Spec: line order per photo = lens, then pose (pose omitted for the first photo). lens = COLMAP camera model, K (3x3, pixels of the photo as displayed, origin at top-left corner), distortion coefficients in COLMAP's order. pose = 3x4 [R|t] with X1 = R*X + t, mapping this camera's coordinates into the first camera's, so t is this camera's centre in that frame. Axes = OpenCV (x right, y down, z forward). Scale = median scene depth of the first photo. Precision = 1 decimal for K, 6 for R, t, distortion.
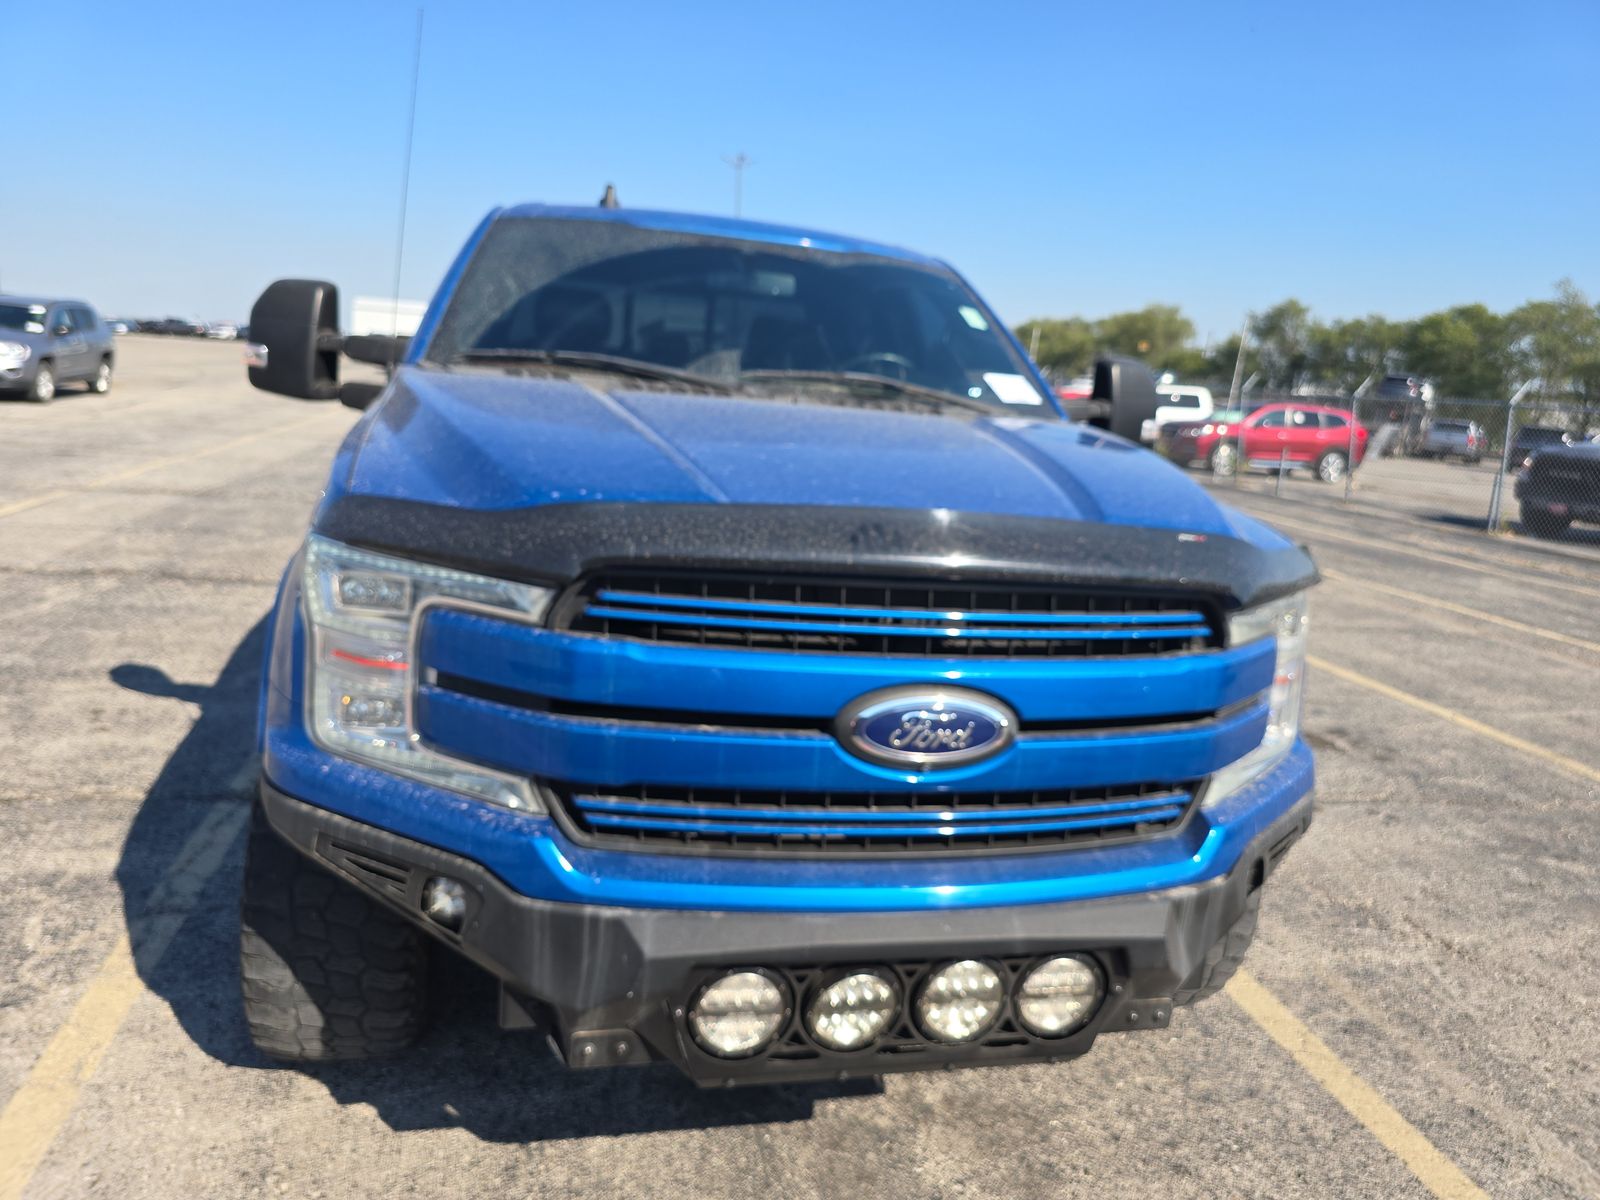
lens RADIAL K [[1085.6, 0, 800.0], [0, 1085.6, 600.0], [0, 0, 1]] dist [0.054740, -0.061914]
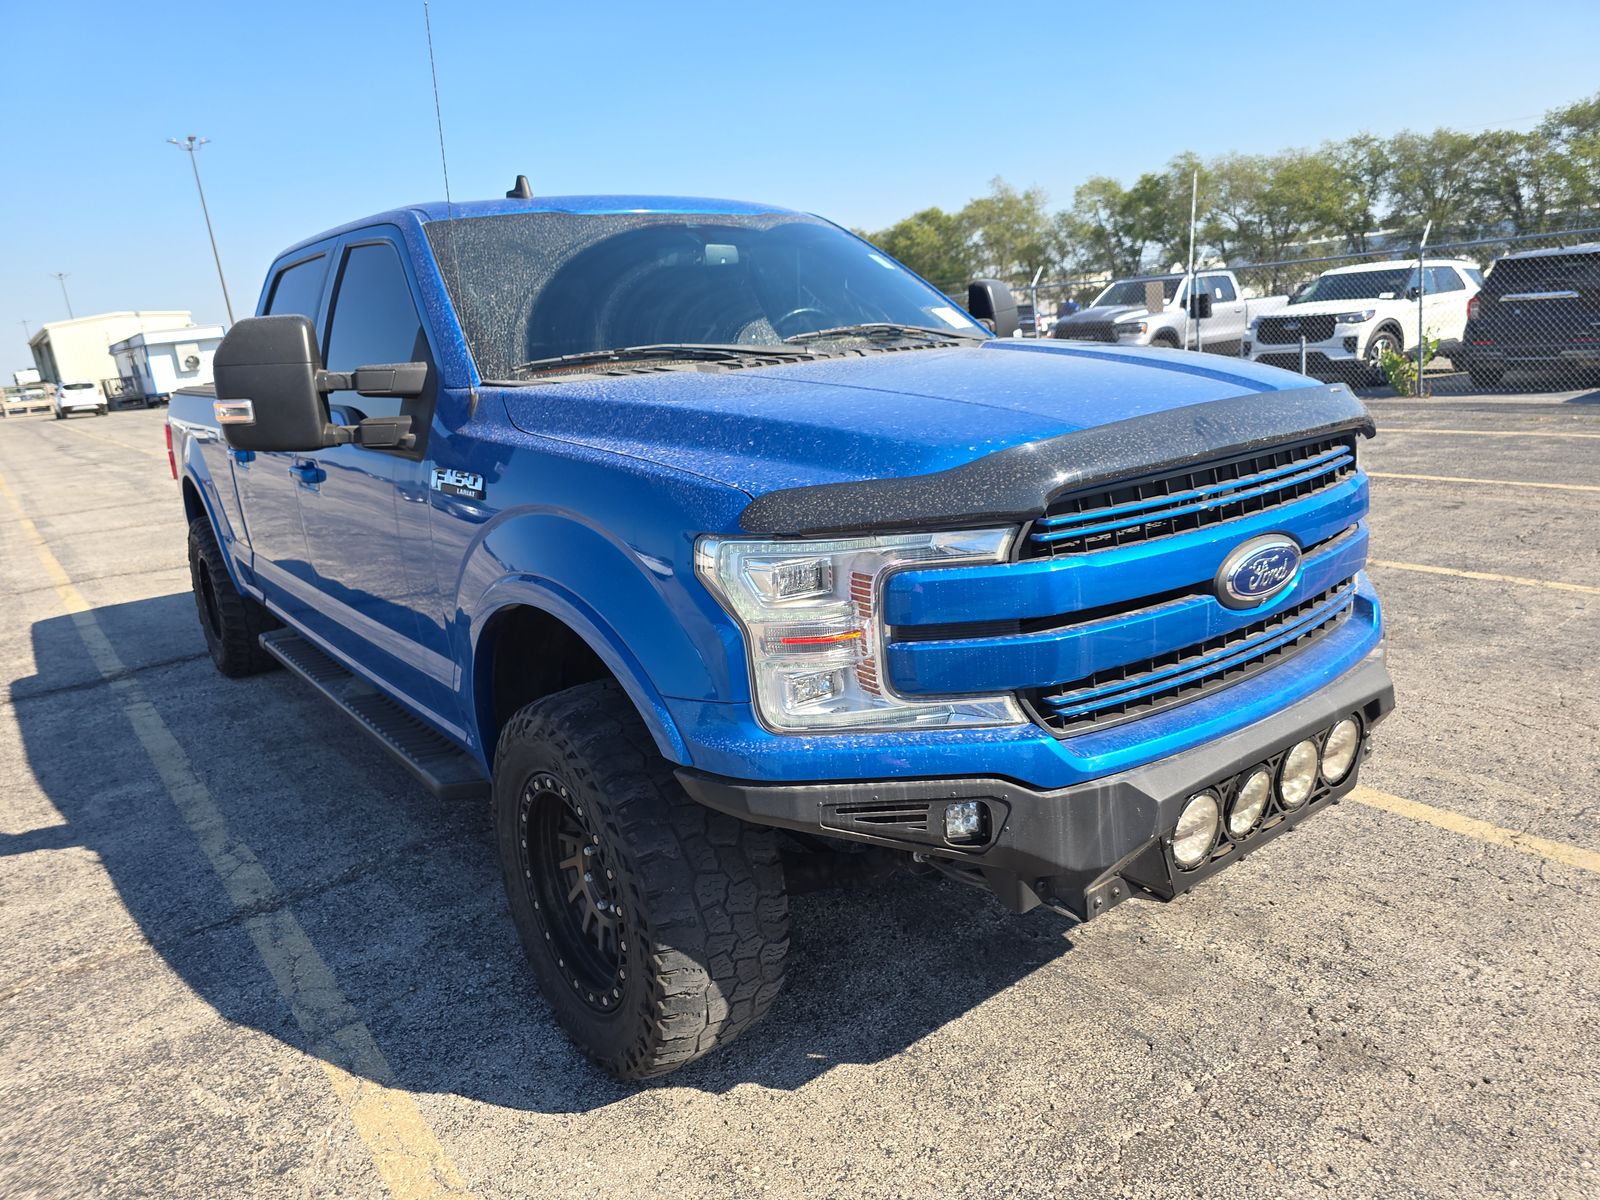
lens RADIAL K [[1085.6, 0, 800.0], [0, 1085.6, 600.0], [0, 0, 1]] dist [0.054740, -0.061914]
pose [[0.898040, -0.248061, 0.363305, -0.582672], [0.233442, 0.968702, 0.084385, -0.057387], [-0.372867, 0.009029, 0.927841, 0.010983]]
